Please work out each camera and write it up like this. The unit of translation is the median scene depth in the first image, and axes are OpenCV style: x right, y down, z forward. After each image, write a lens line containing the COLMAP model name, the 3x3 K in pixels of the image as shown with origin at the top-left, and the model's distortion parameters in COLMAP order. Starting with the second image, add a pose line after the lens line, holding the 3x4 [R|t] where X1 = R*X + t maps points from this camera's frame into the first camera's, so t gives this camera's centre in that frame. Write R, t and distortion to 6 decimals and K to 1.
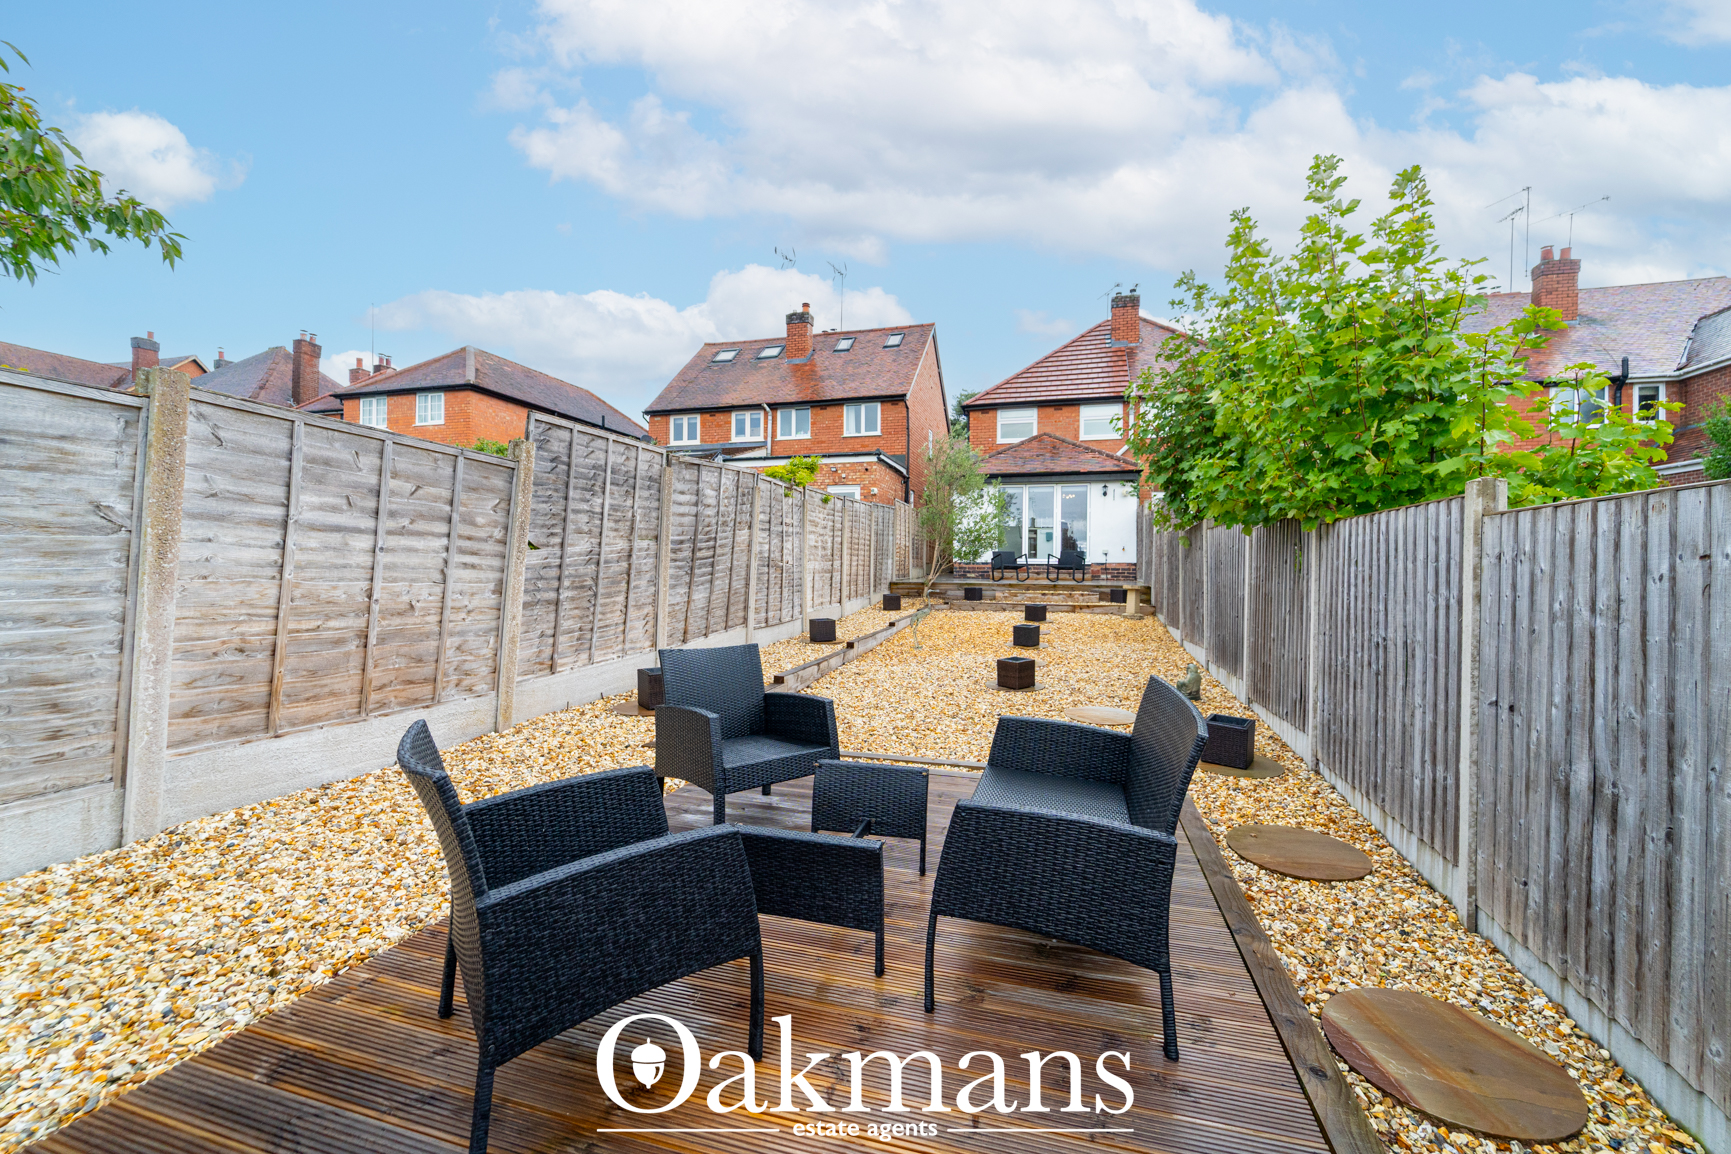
lens RADIAL K [[710.8, 0, 845.0], [0, 710.8, 572.0], [0, 0, 1]] dist [0.011253, -0.004419]
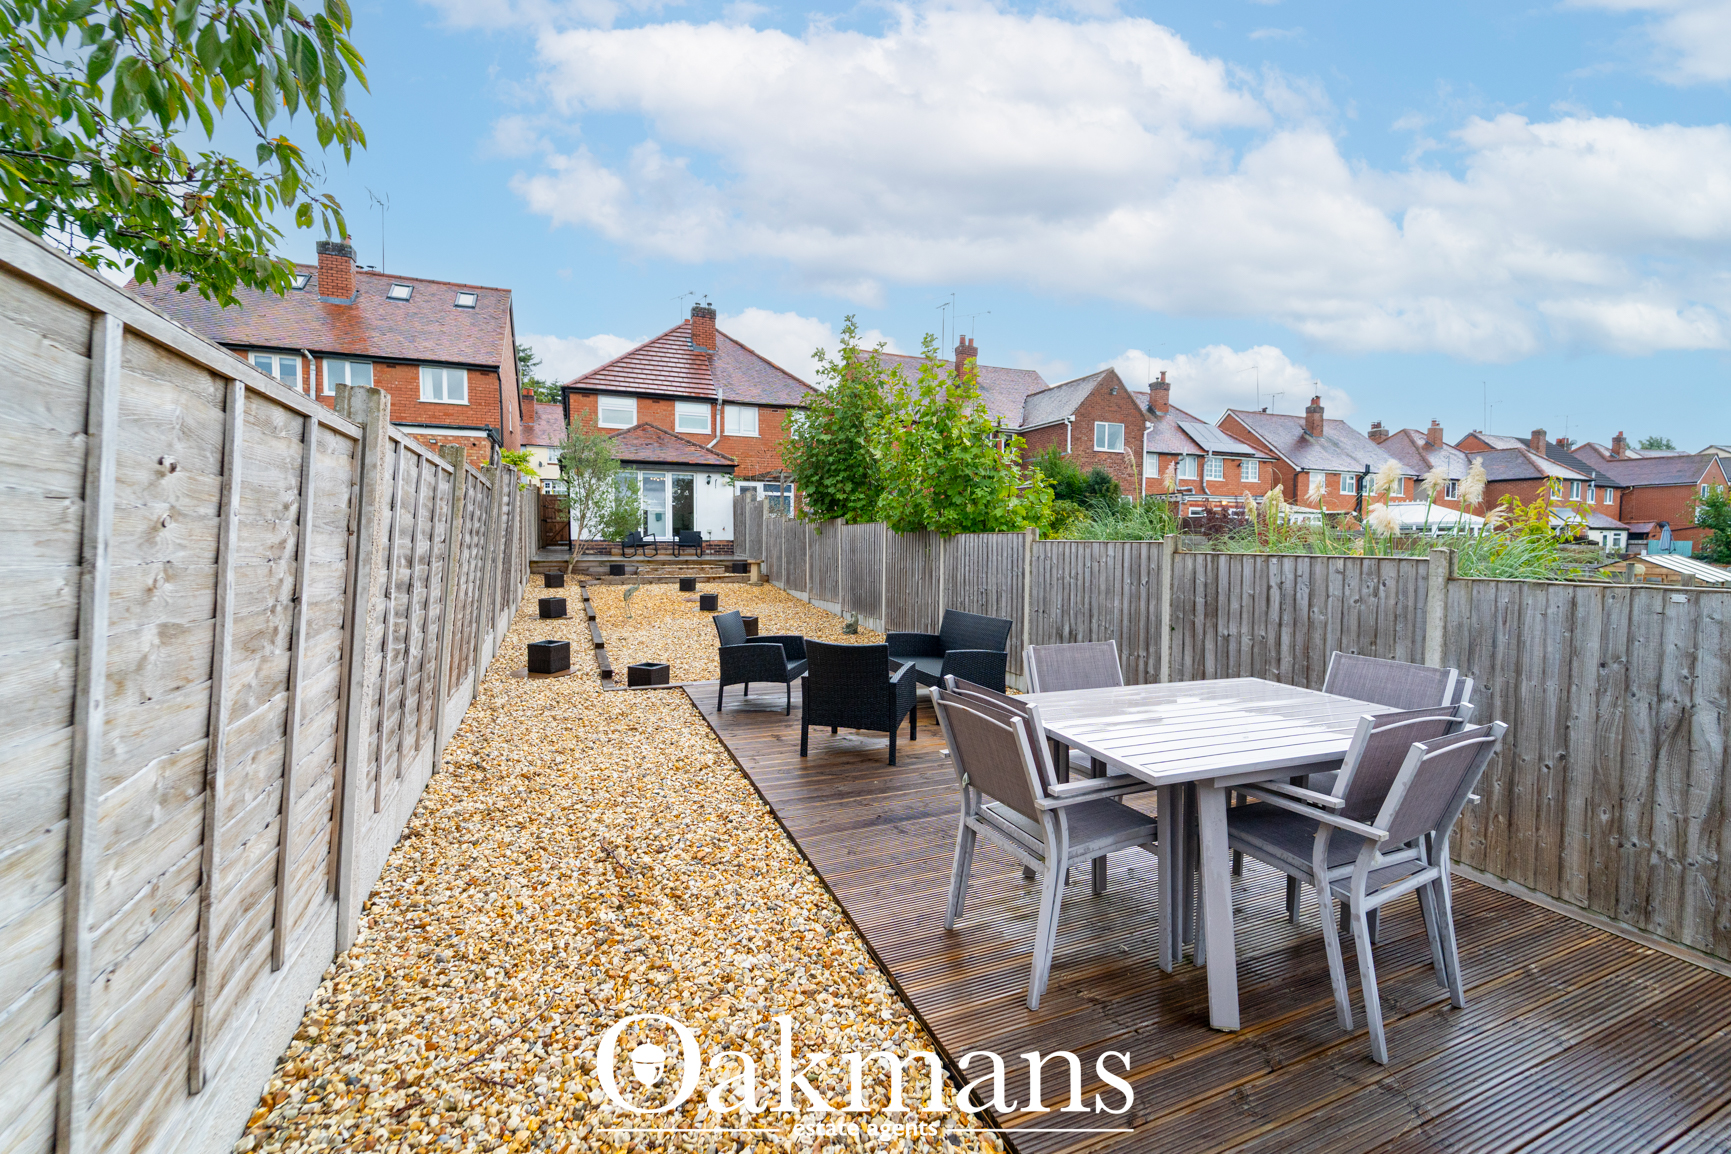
lens RADIAL K [[697.3, 0, 852.5], [0, 697.3, 577.3], [0, 0, 1]] dist [0.012692, -0.003819]
pose [[0.794356, -0.038232, 0.606248, -0.157757], [0.006987, 0.998526, 0.053815, -0.011622], [-0.607412, -0.038512, 0.793453, -0.085692]]
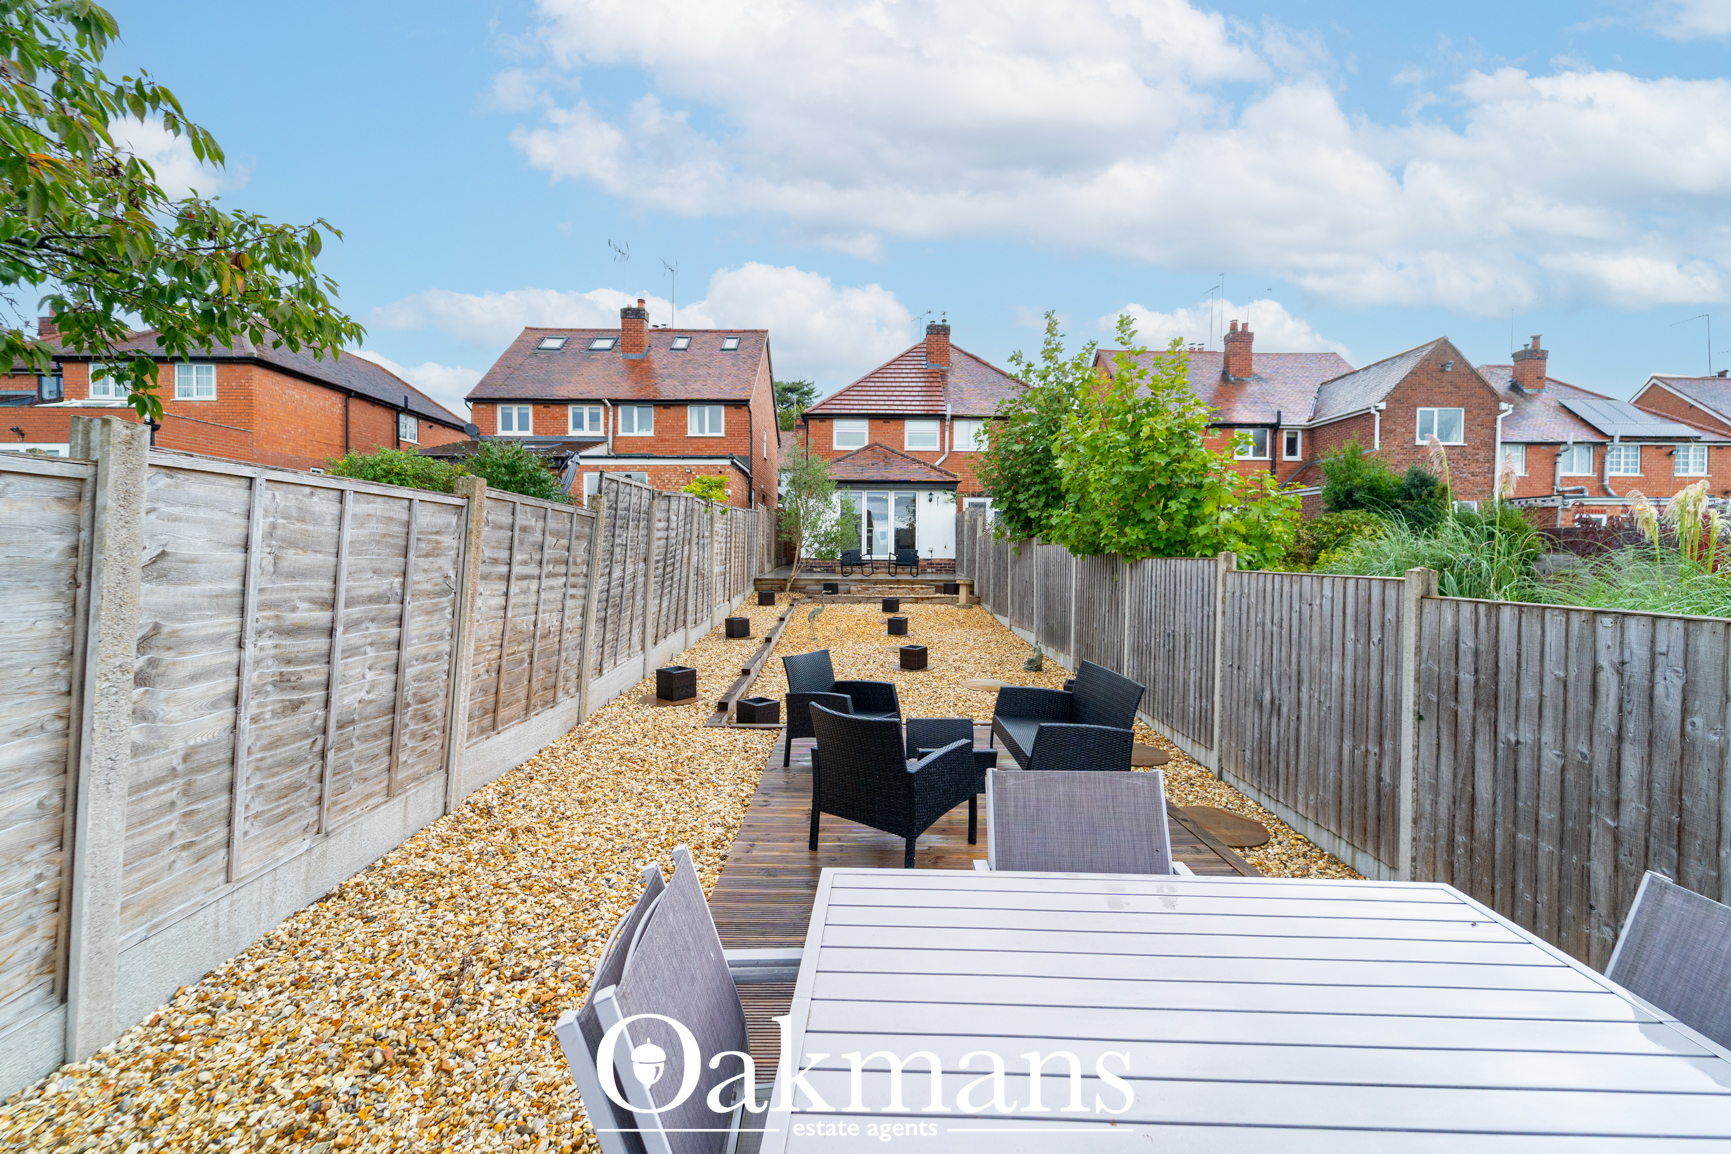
lens RADIAL K [[697.3, 0, 852.5], [0, 697.3, 577.3], [0, 0, 1]] dist [0.012692, -0.003819]
pose [[0.959621, -0.014059, 0.280946, -0.082687], [0.006155, 0.999561, 0.028998, -0.016014], [-0.281230, -0.026098, 0.959285, -0.072677]]
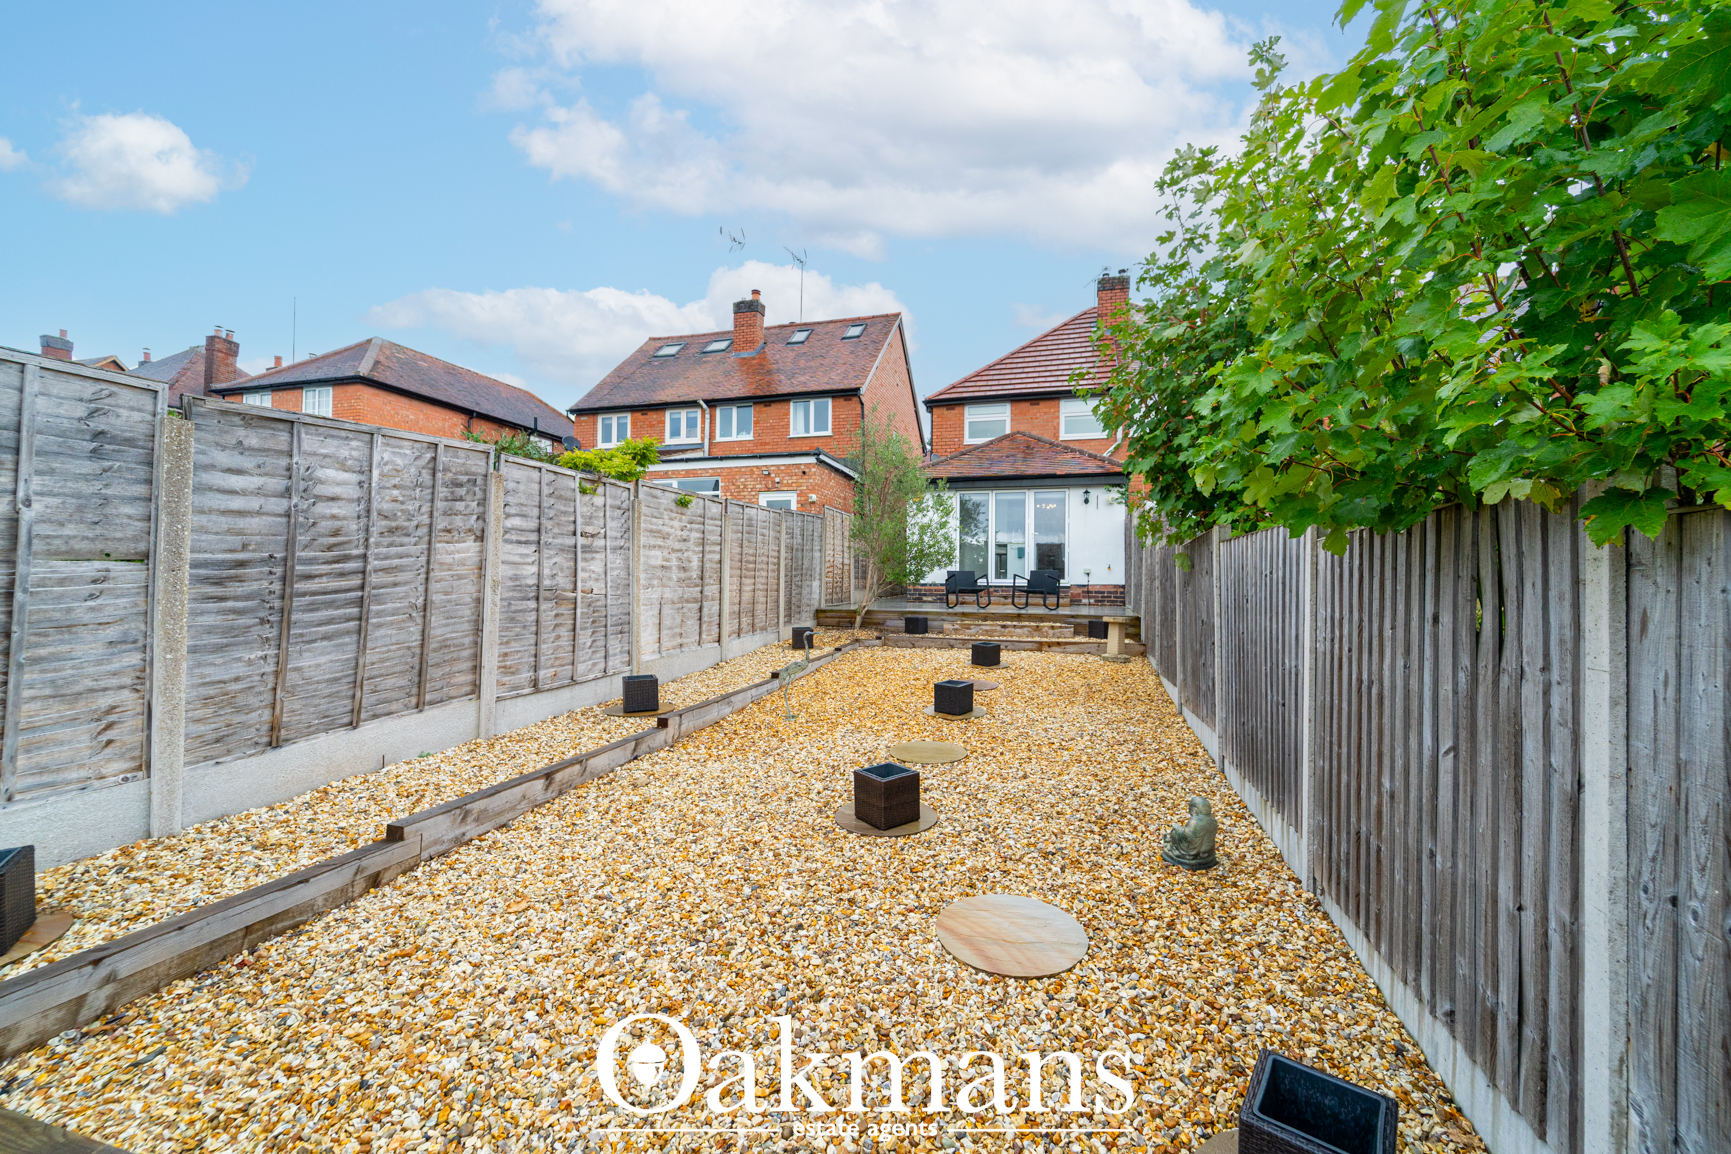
lens RADIAL K [[730.5, 0, 835.9], [0, 730.5, 575.5], [0, 0, 1]] dist [0.012148, -0.000187]
pose [[0.999998, 0.000700, 0.001869, 0.071292], [-0.000666, 0.999840, -0.017892, -0.007939], [-0.001881, 0.017890, 0.999838, 0.149554]]
